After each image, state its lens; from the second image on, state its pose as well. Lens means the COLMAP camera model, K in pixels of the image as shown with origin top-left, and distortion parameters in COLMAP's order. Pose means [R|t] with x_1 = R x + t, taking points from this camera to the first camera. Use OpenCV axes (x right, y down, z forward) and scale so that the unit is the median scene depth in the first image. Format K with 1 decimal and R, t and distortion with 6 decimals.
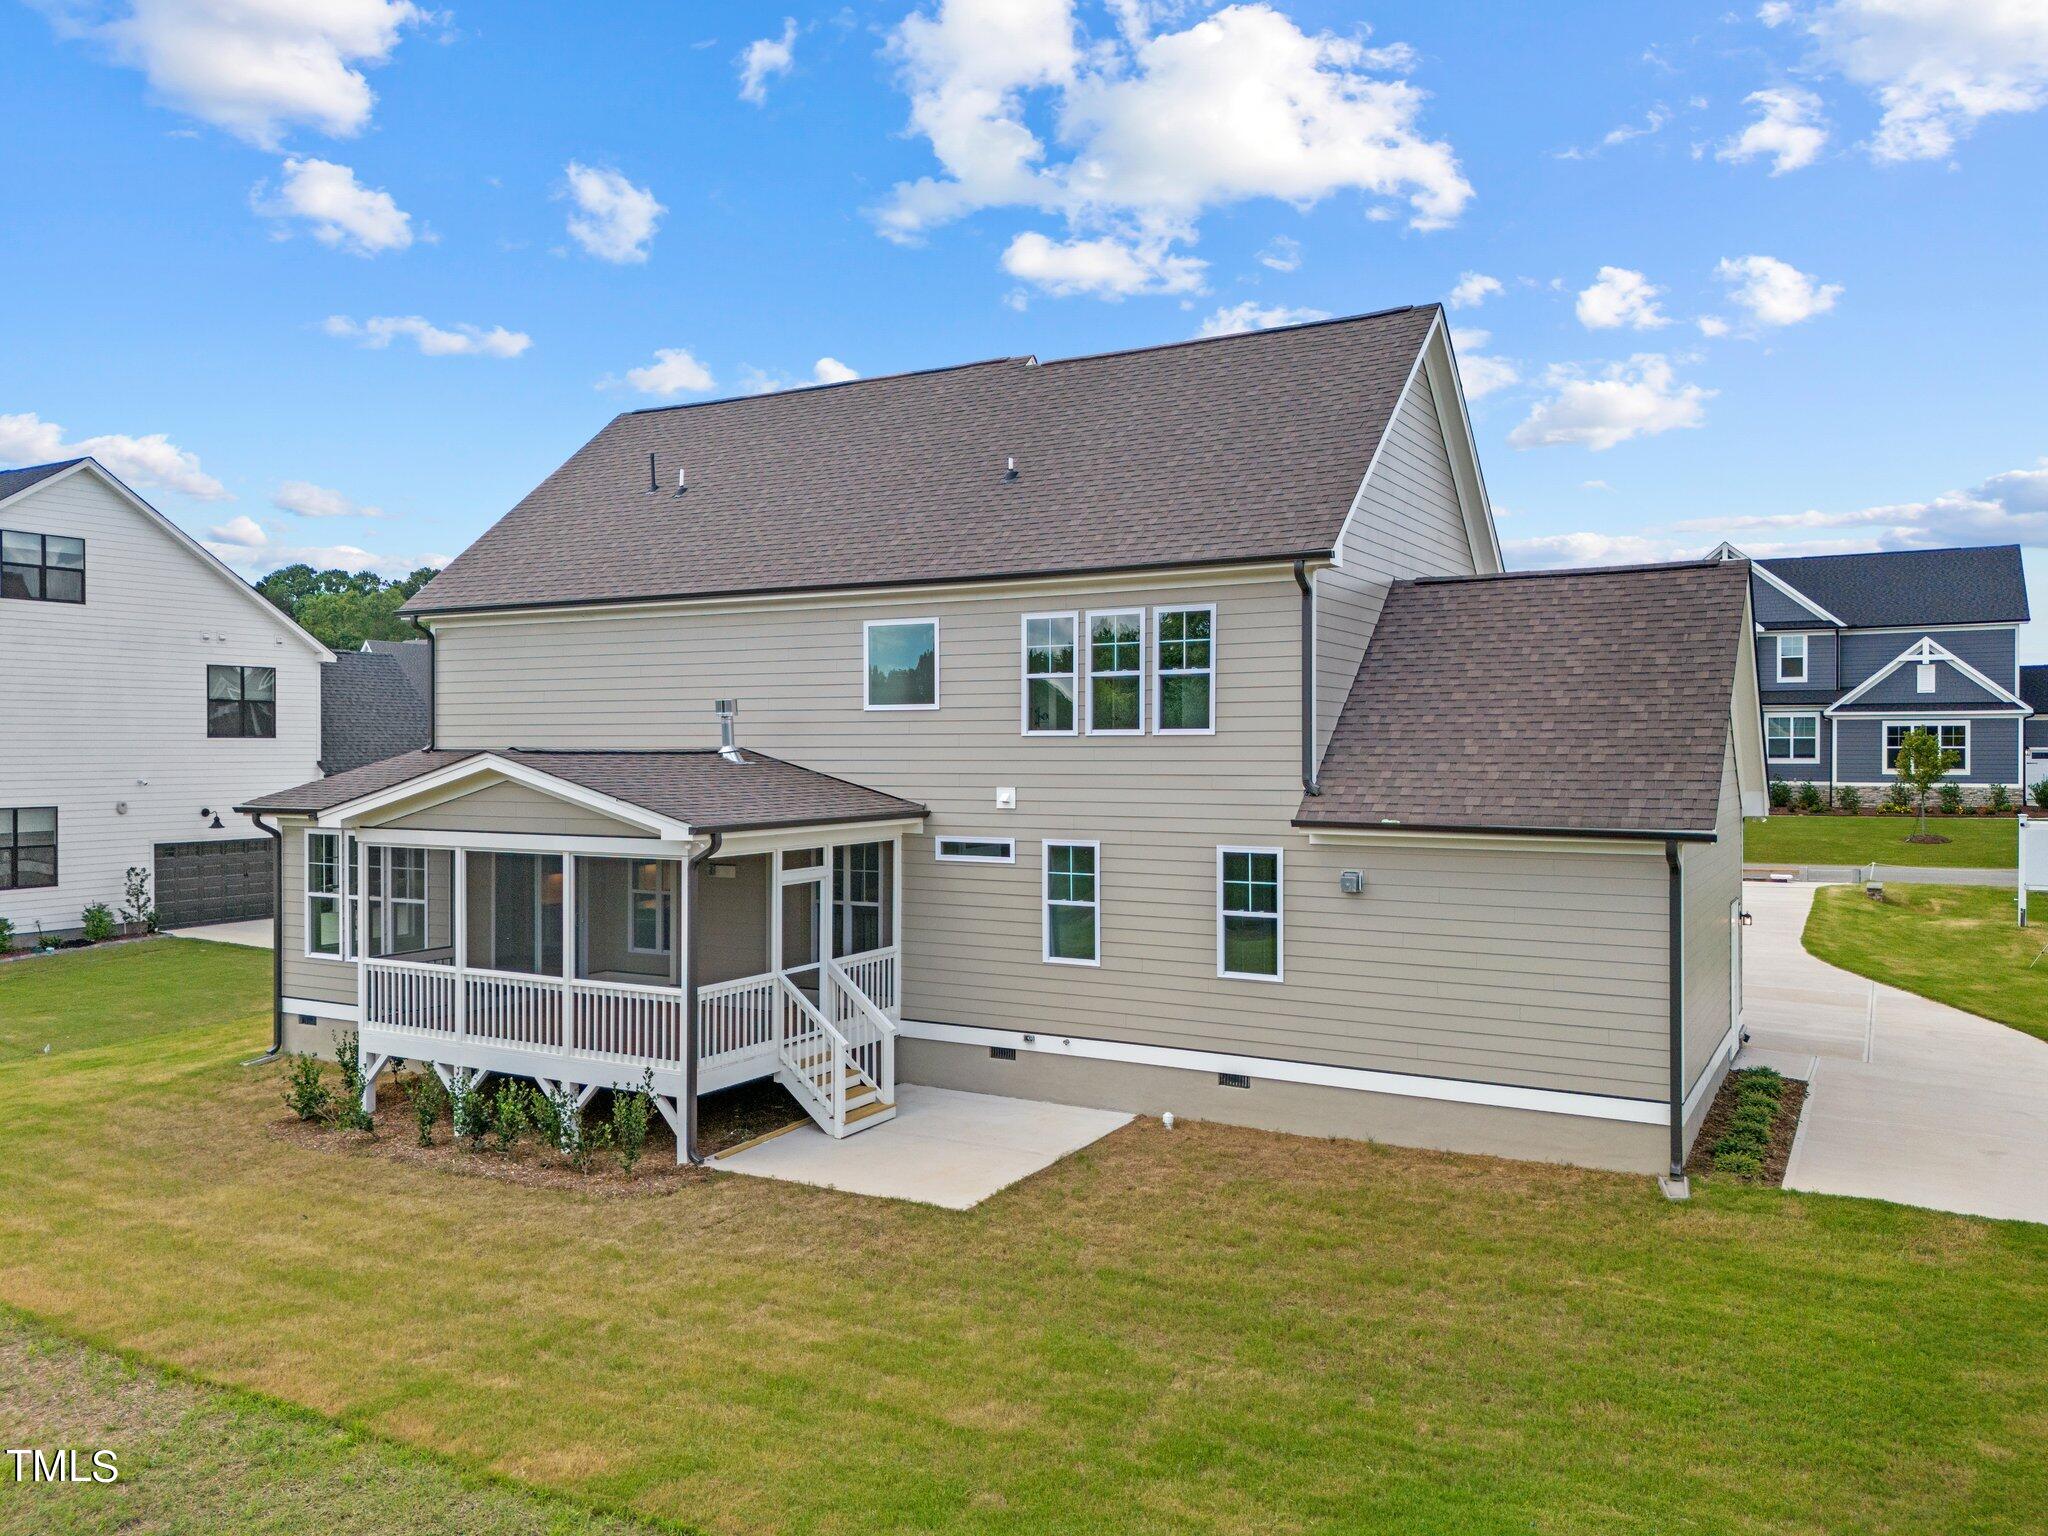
lens RADIAL K [[1512.3, 0, 1025.1], [0, 1512.3, 756.2], [0, 0, 1]] dist [0.078942, -0.087826]
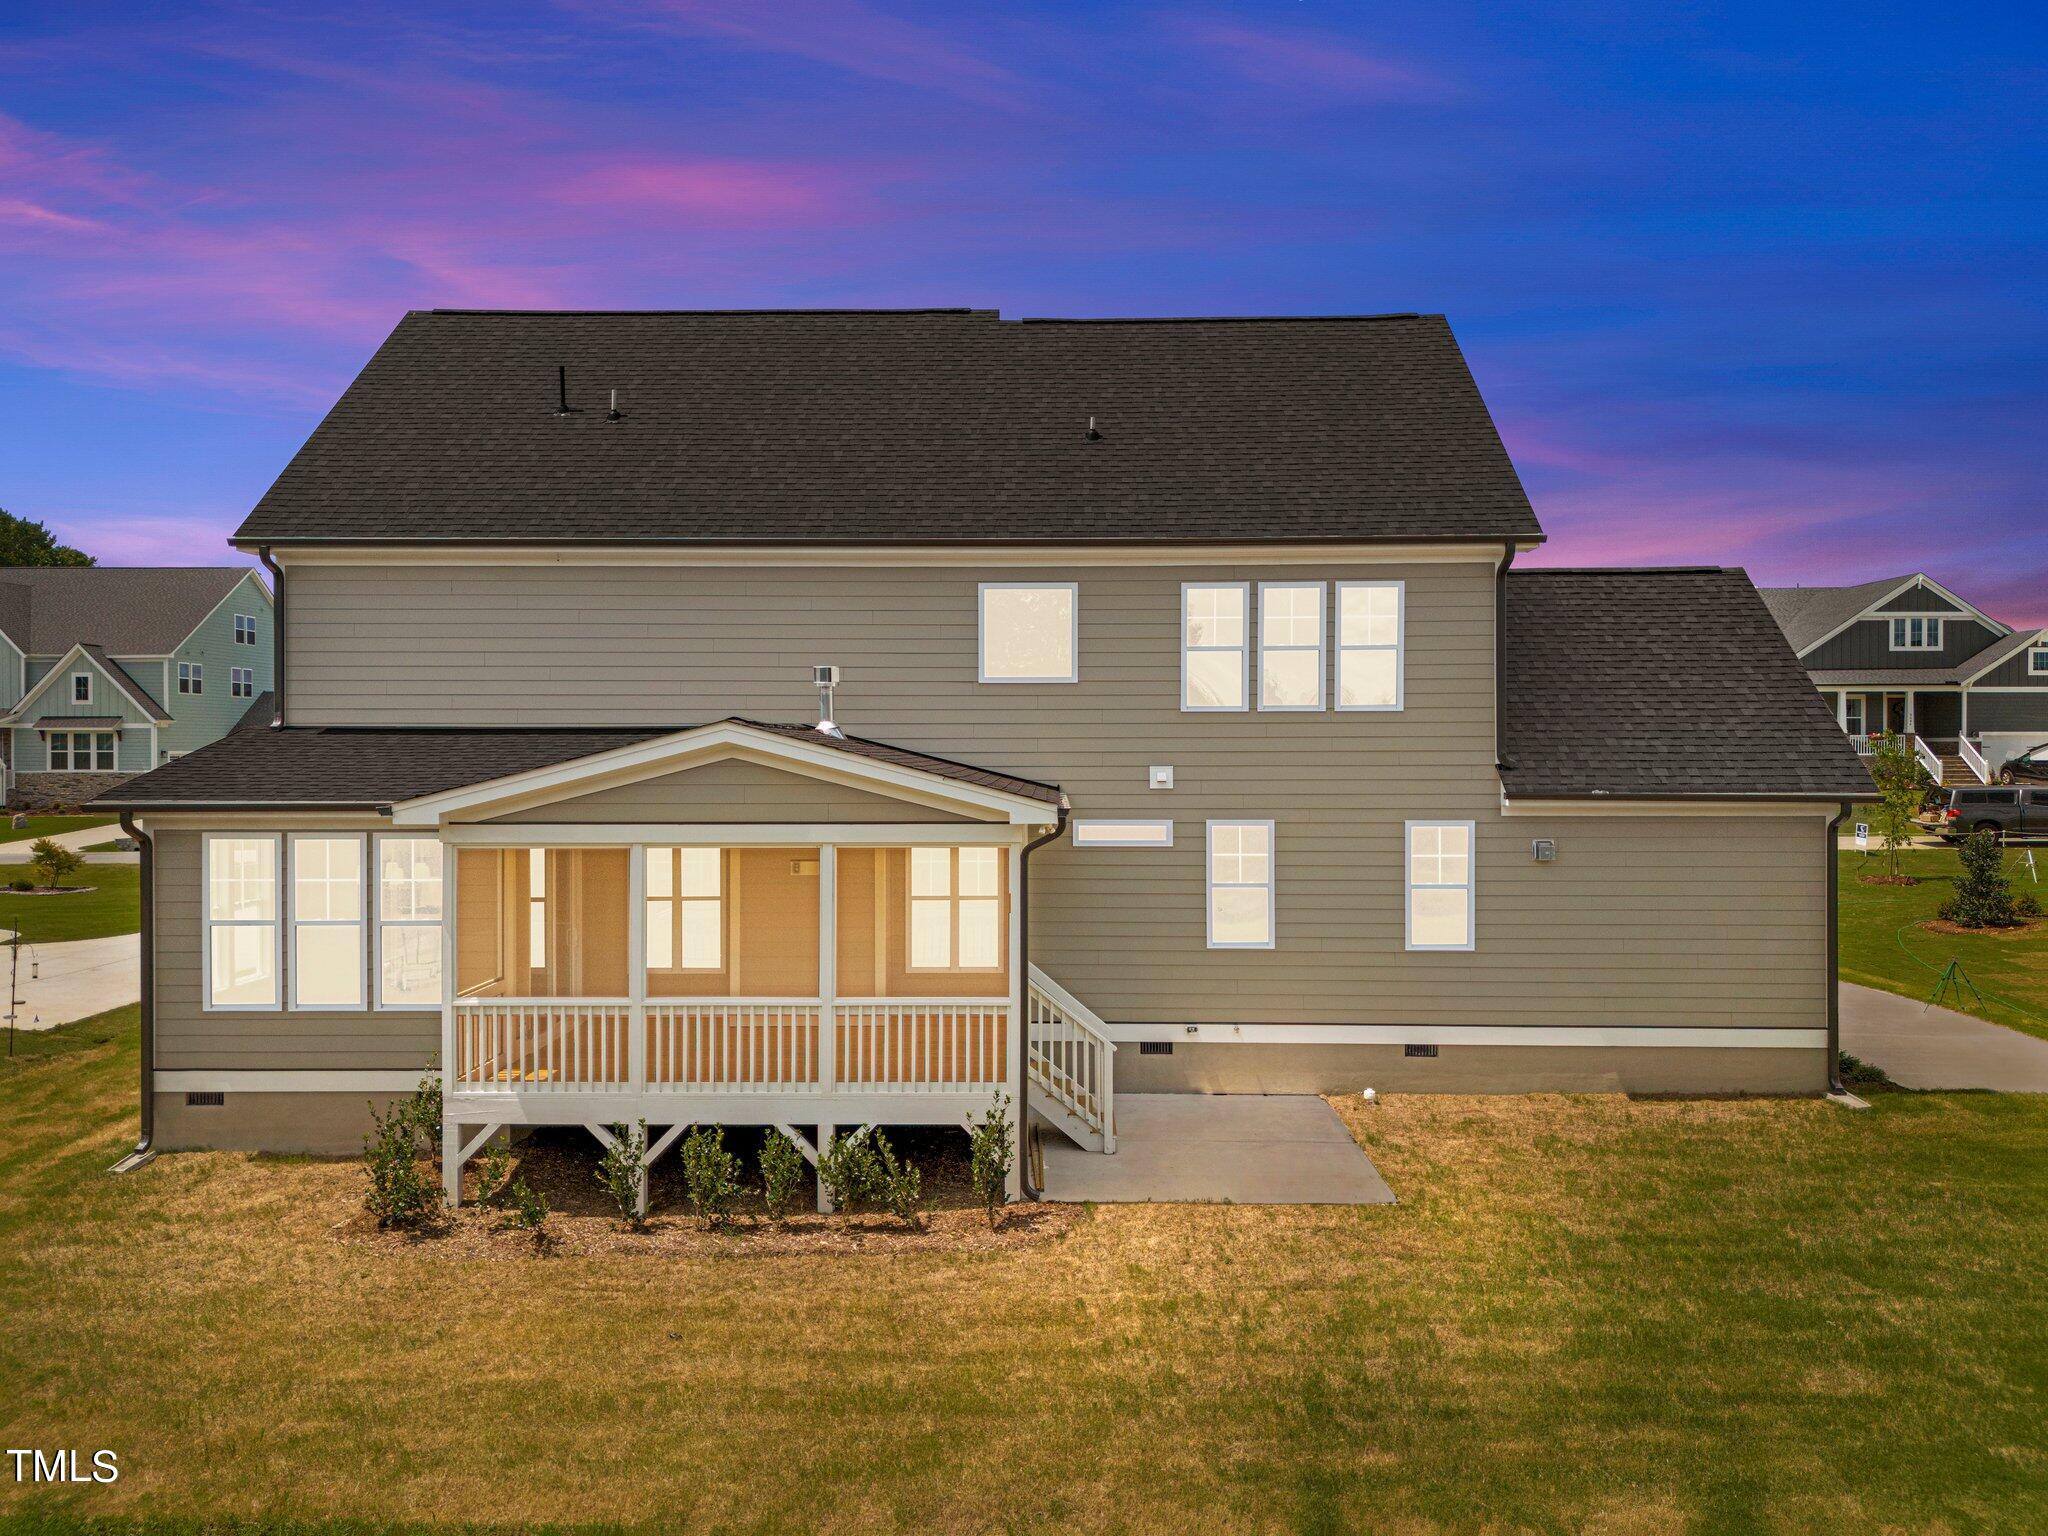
lens RADIAL K [[1512.3, 0, 1025.1], [0, 1512.3, 756.2], [0, 0, 1]] dist [0.078942, -0.087826]
pose [[0.880819, -0.002447, 0.473447, -0.560585], [0.002737, 0.999996, 0.000076, 0.014786], [-0.473446, 0.001229, 0.880822, 0.218474]]
